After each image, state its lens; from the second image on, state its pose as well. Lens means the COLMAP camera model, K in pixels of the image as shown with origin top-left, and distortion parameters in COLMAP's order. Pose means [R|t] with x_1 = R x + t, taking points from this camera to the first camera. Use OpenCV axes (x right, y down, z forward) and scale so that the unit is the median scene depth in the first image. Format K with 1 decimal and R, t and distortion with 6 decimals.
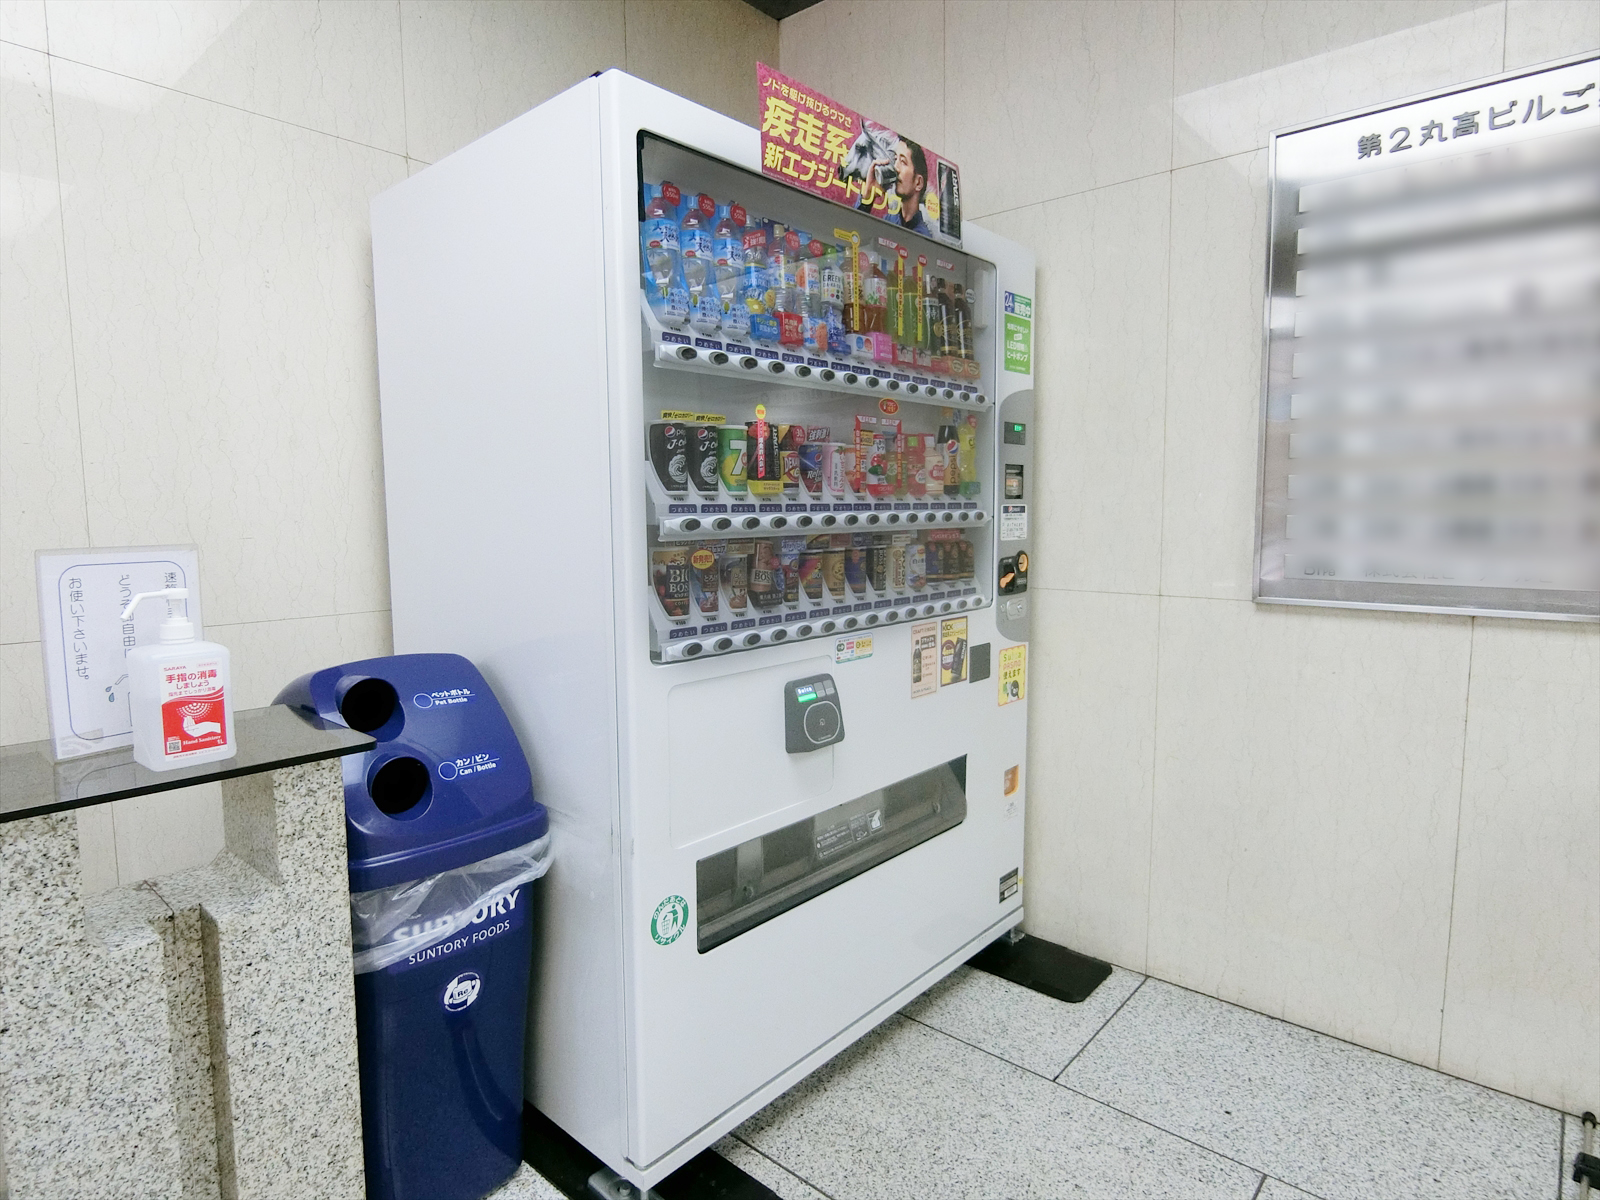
lens RADIAL K [[893.2, 0, 801.9], [0, 893.2, 595.7], [0, 0, 1]] dist [-0.032009, -0.000564]
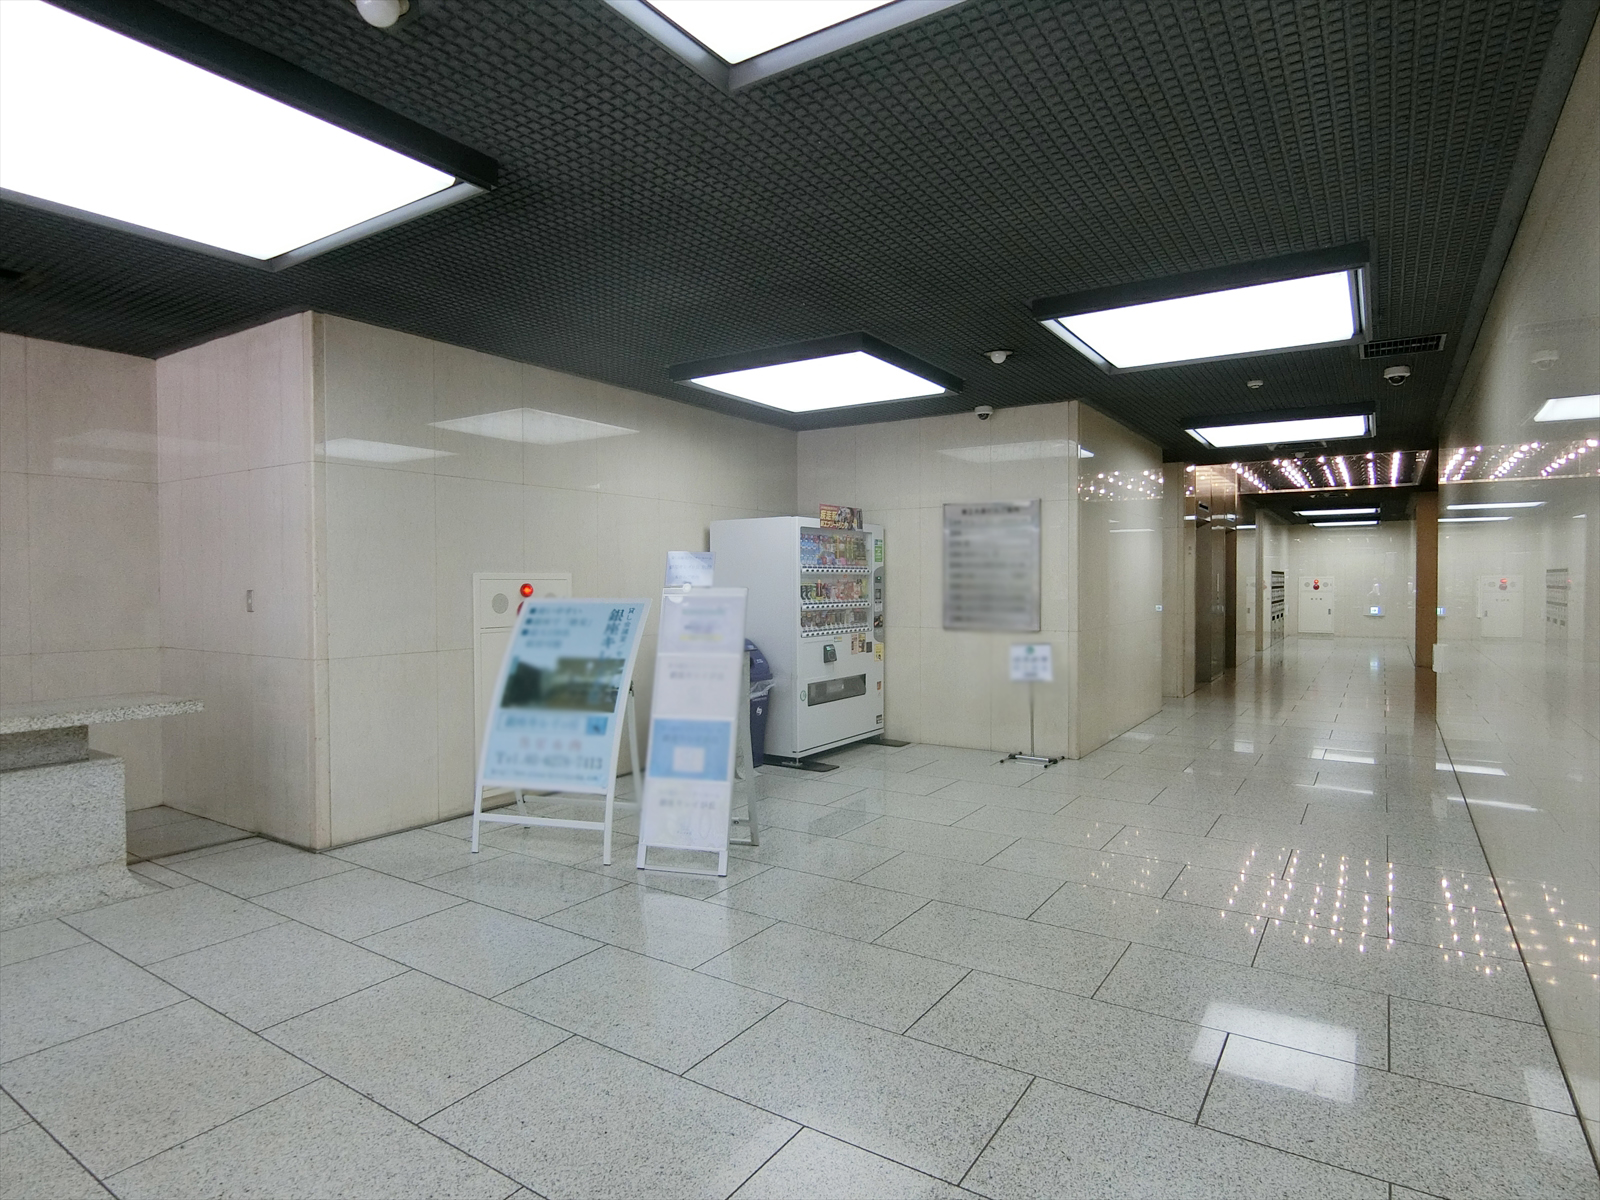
lens RADIAL K [[893.2, 0, 799.4], [0, 893.2, 601.7], [0, 0, 1]] dist [-0.032009, -0.000564]
pose [[0.990970, -0.000700, 0.134083, -0.613278], [0.011053, 0.997010, -0.076483, 0.189096], [-0.133629, 0.077274, 0.988014, -2.761518]]
